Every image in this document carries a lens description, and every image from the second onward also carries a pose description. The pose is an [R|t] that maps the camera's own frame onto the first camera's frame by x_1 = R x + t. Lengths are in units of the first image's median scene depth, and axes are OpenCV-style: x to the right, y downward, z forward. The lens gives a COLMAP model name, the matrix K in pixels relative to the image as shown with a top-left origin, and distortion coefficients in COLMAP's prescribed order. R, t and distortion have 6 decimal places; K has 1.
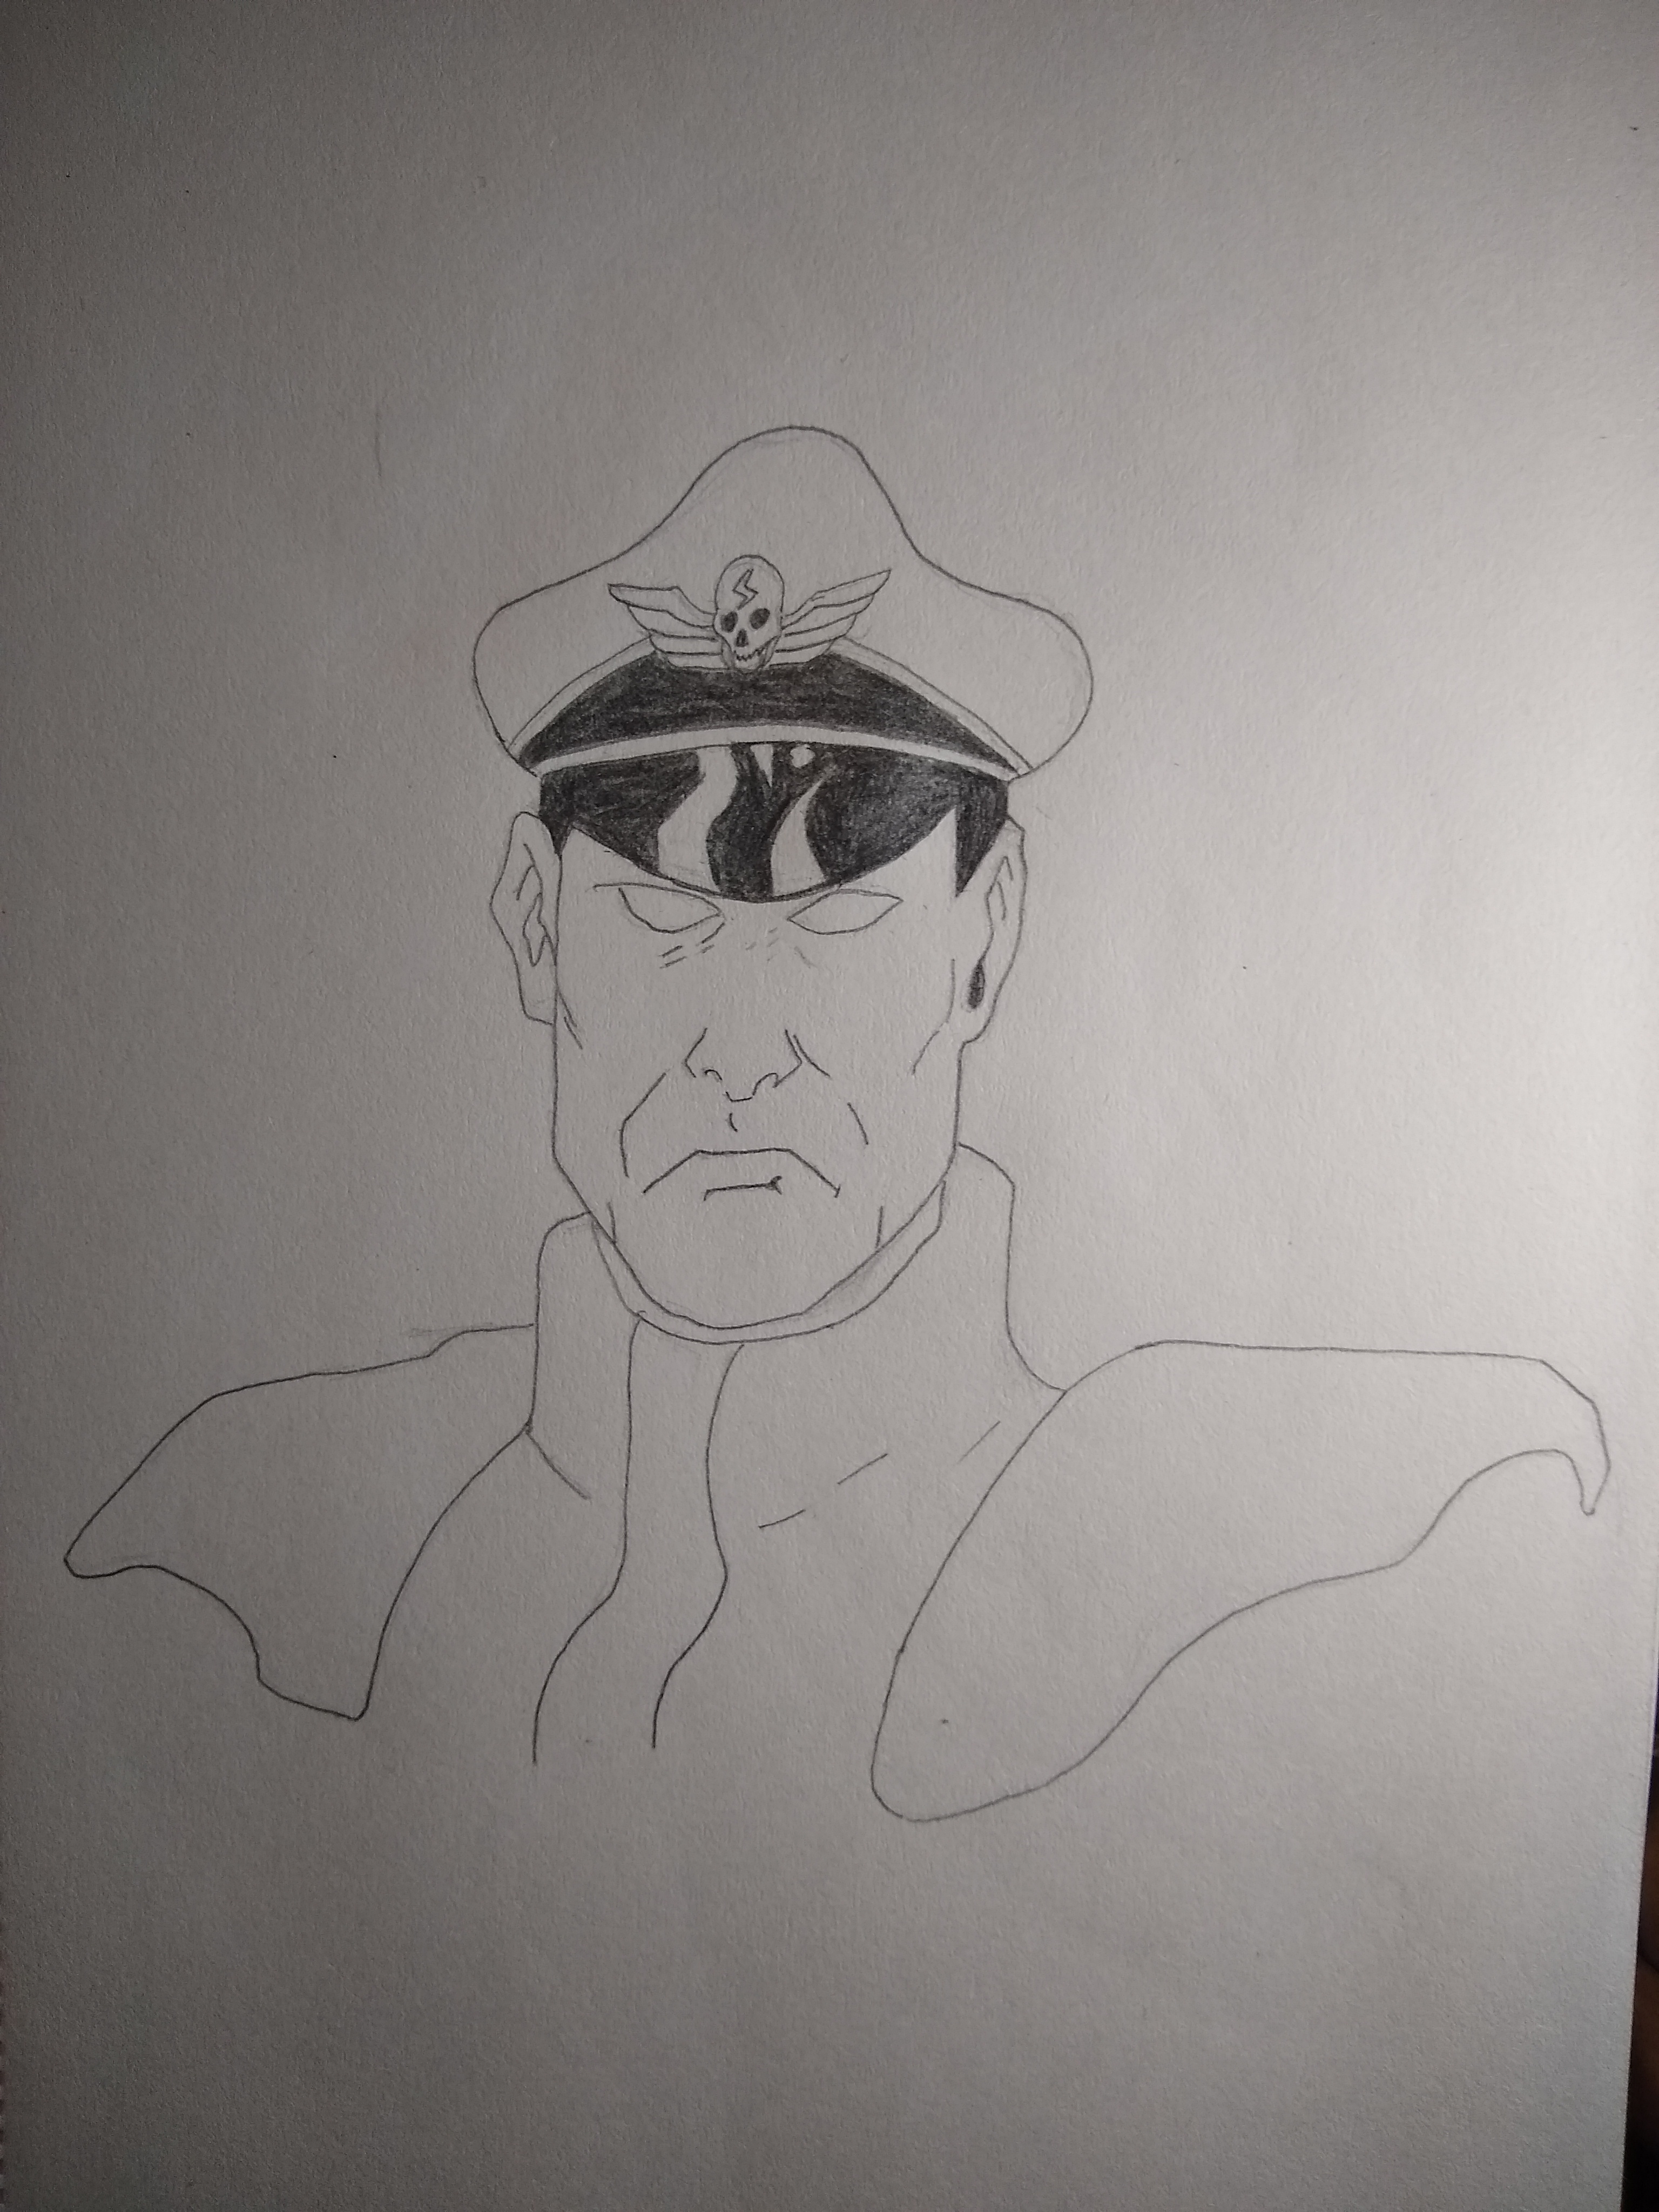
lens RADIAL K [[1814.9, 0, 828.3], [0, 1814.9, 1066.2], [0, 0, 1]] dist [0.212434, -0.404338]
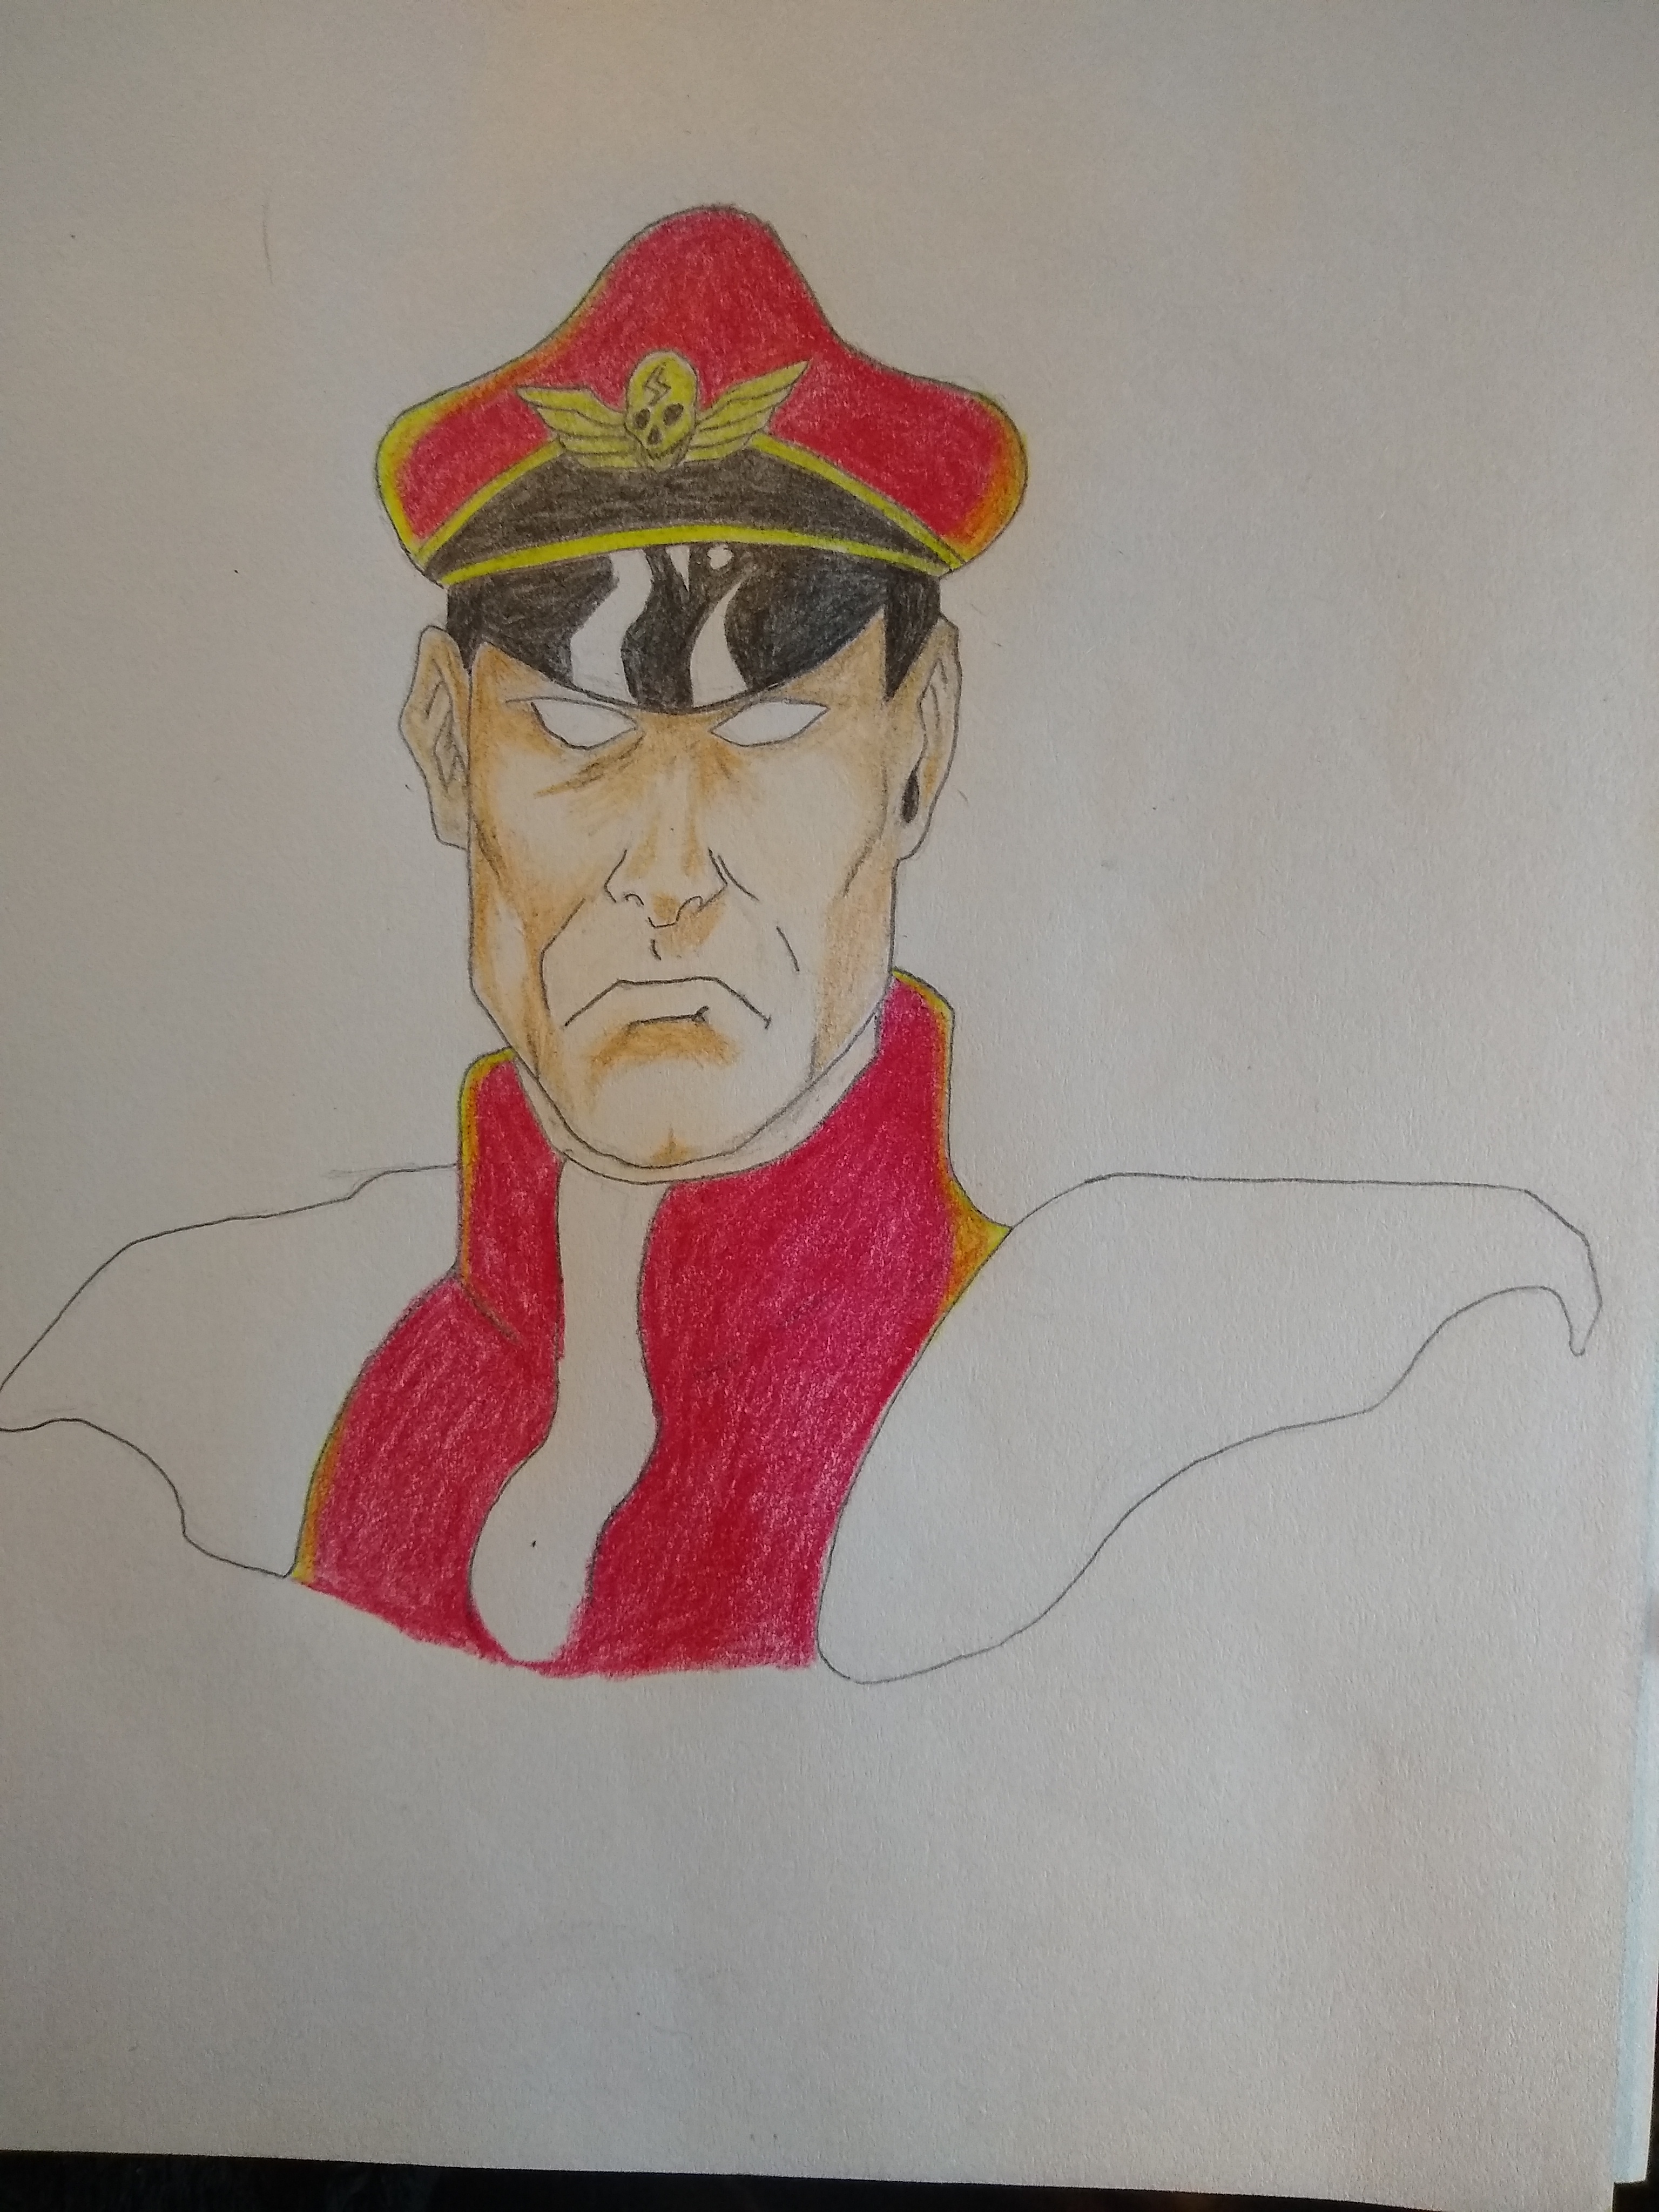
lens RADIAL K [[1648.1, 0, 829.5], [0, 1648.1, 1106.0], [0, 0, 1]] dist [0.007380, -0.000157]
pose [[0.998971, -0.026071, 0.037111, 0.003319], [0.020931, 0.990934, 0.132707, -0.000346], [-0.040234, -0.131794, 0.990460, 0.119748]]
